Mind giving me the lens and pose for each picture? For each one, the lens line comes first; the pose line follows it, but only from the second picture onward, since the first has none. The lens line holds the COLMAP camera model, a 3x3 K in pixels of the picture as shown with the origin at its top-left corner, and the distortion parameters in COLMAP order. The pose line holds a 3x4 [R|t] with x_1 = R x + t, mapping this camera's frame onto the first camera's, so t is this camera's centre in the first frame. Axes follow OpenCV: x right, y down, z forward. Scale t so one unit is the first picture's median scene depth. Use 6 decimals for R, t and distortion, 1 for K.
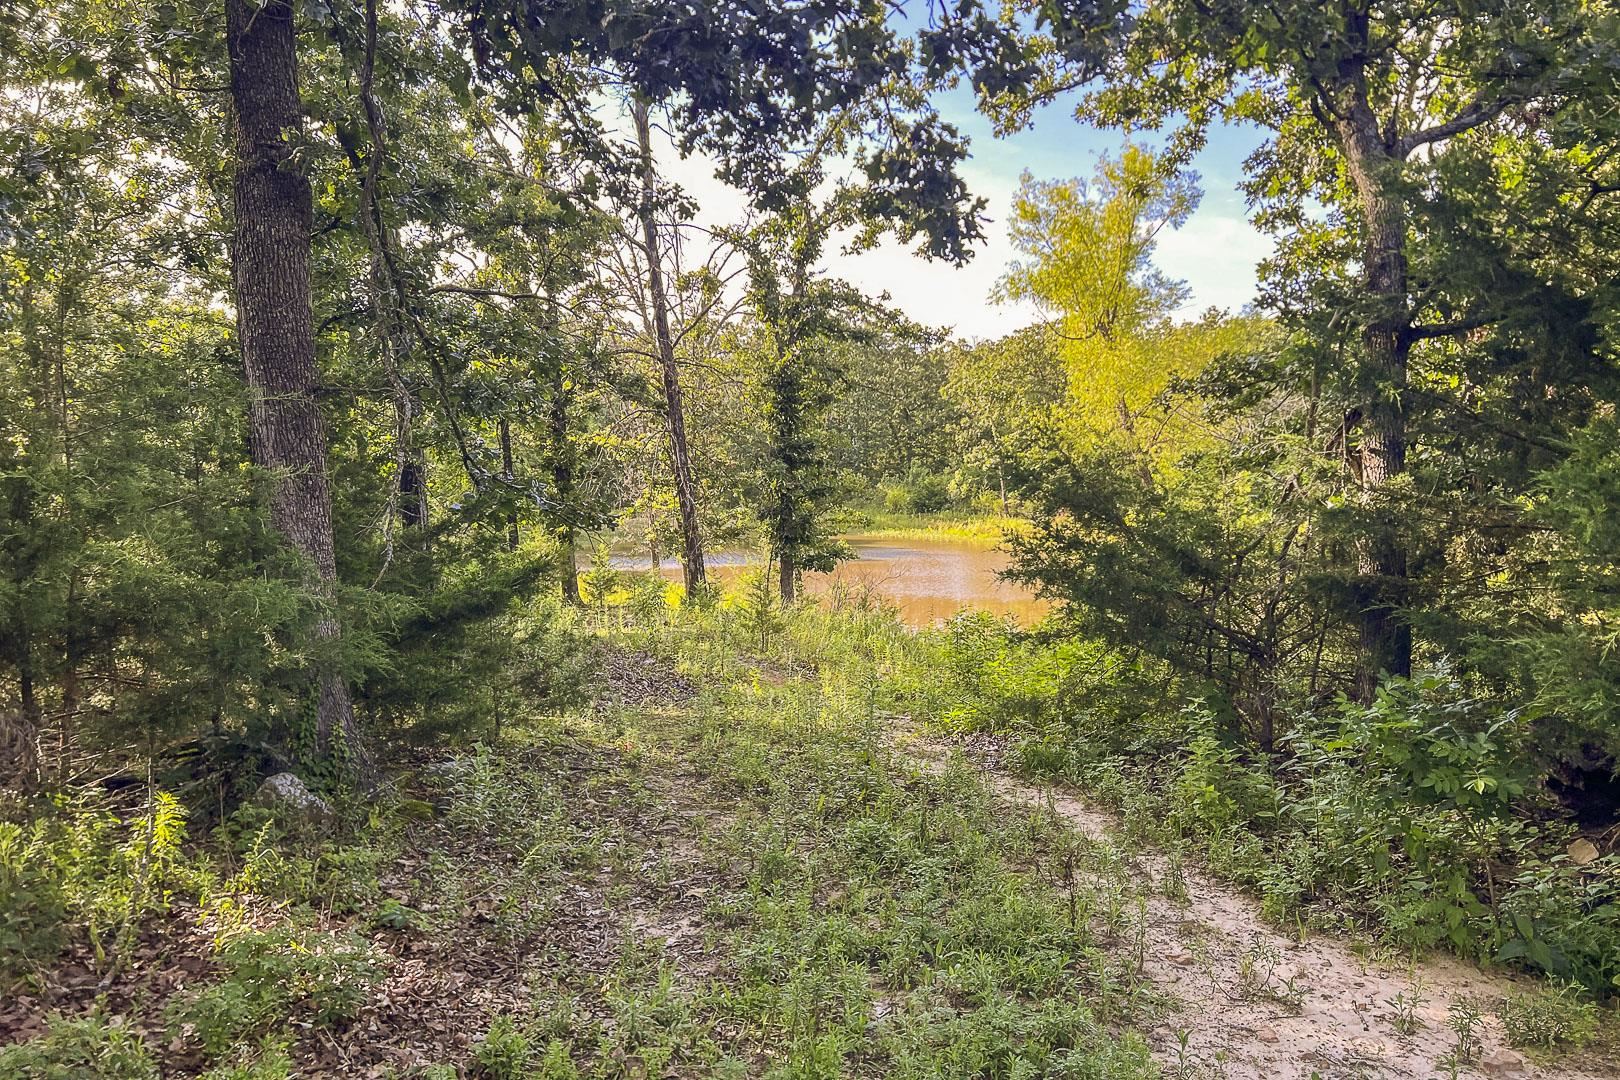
lens RADIAL K [[1155.5, 0, 810.1], [0, 1155.5, 540.5], [0, 0, 1]] dist [0.010040, 0.002814]
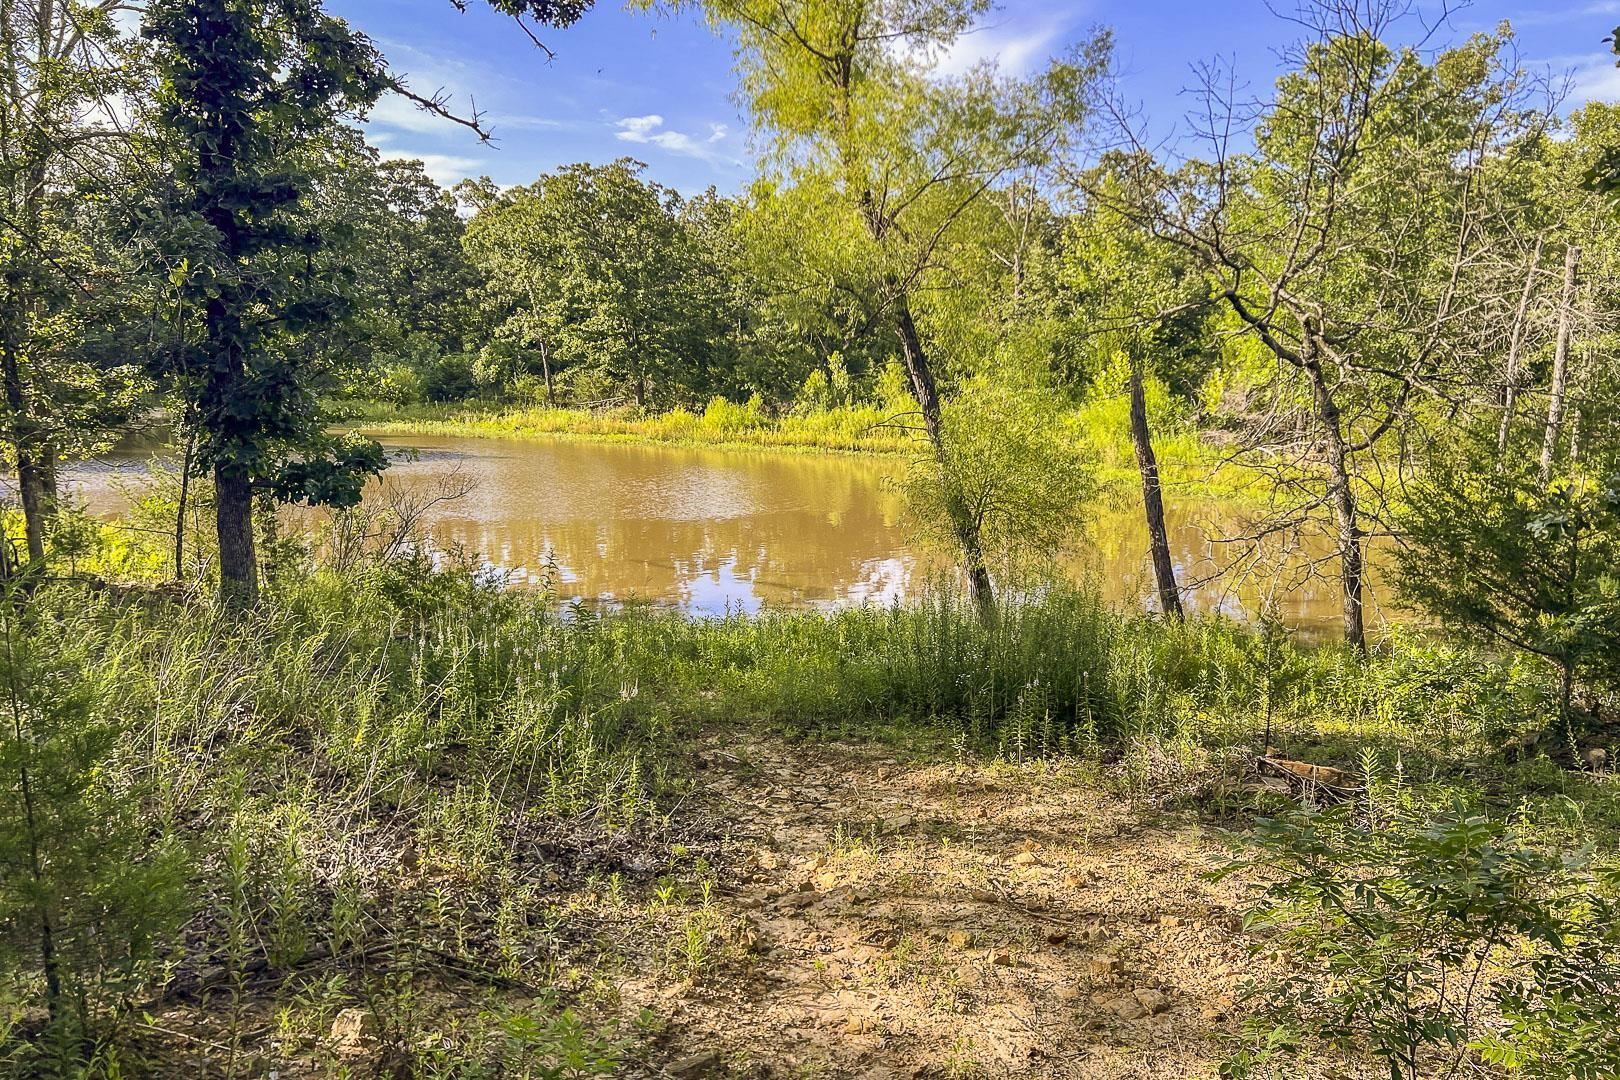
lens RADIAL K [[1155.5, 0, 814.9], [0, 1155.5, 539.0], [0, 0, 1]] dist [0.010040, 0.002814]
pose [[0.907313, -0.032641, 0.419187, -0.002032], [-0.003691, 0.996325, 0.085570, 0.001162], [-0.420440, -0.079186, 0.903858, 0.199363]]
